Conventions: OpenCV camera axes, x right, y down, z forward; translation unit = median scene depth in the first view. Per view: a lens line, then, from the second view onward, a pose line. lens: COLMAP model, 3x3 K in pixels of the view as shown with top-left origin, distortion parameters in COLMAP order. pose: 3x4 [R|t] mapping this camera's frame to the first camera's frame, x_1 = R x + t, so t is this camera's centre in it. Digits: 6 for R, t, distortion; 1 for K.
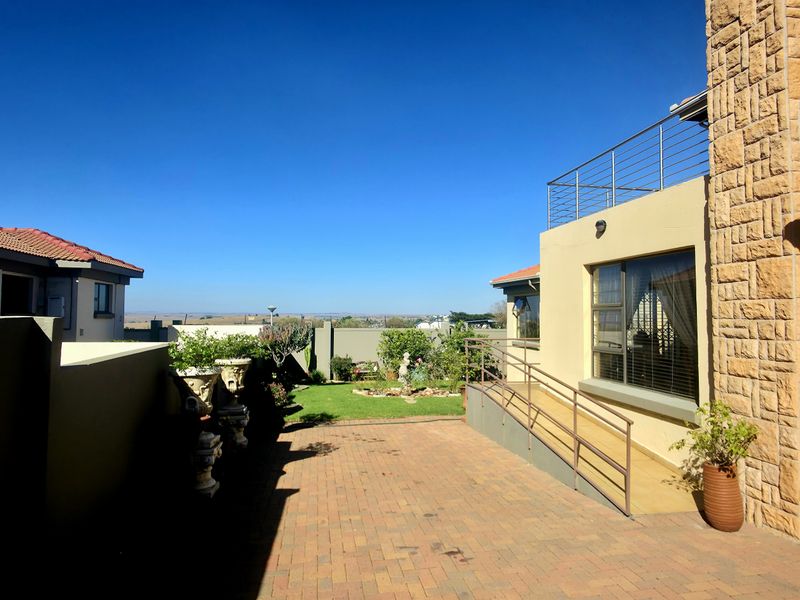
lens RADIAL K [[507.9, 0, 394.3], [0, 507.9, 289.9], [0, 0, 1]] dist [-0.002559, -0.000964]
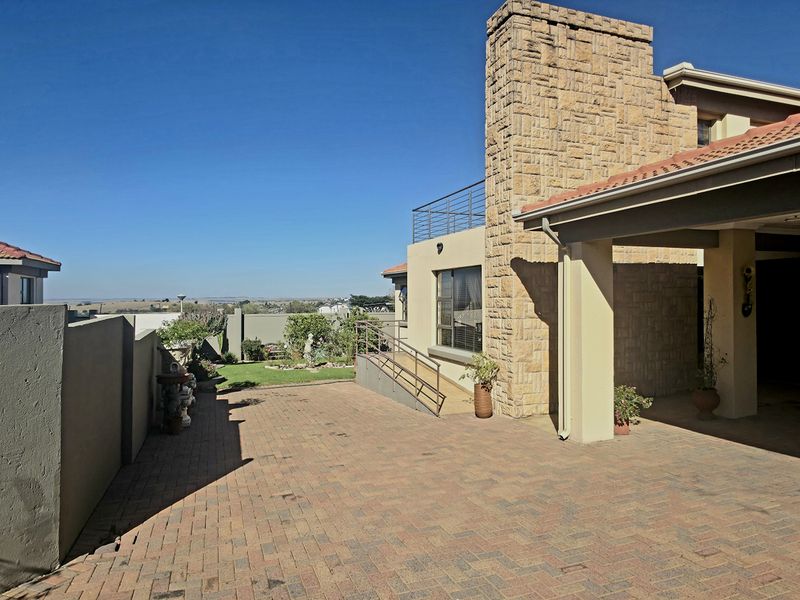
lens RADIAL K [[507.9, 0, 394.3], [0, 507.9, 289.9], [0, 0, 1]] dist [-0.002559, -0.000964]
pose [[0.981115, -0.009202, 0.193205, -0.022423], [0.002701, 0.999422, 0.033881, -0.037789], [-0.193405, -0.032719, 0.980573, -0.392112]]
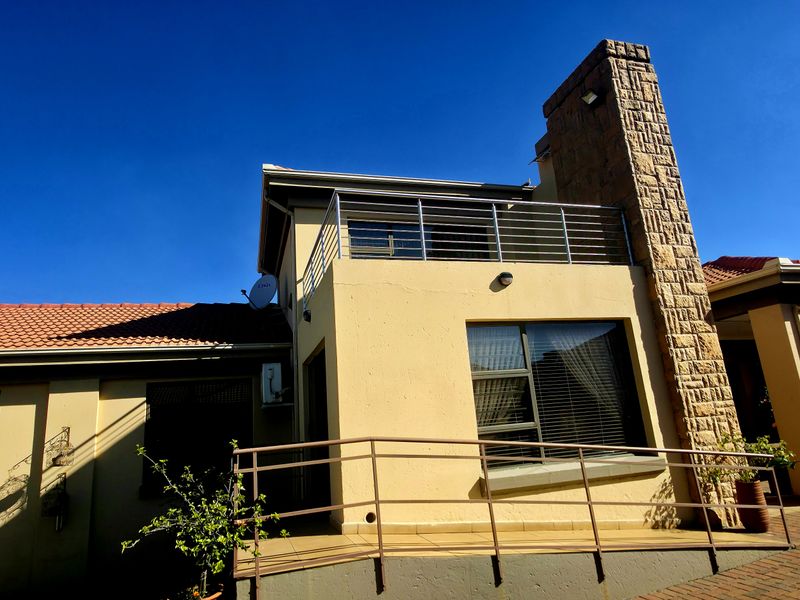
lens RADIAL K [[507.9, 0, 394.3], [0, 507.9, 289.9], [0, 0, 1]] dist [-0.002559, -0.000964]
pose [[-0.129230, 0.246982, 0.960364, -0.318773], [0.022815, 0.968969, -0.246126, 0.082005], [-0.991352, -0.009896, -0.130855, 1.041715]]
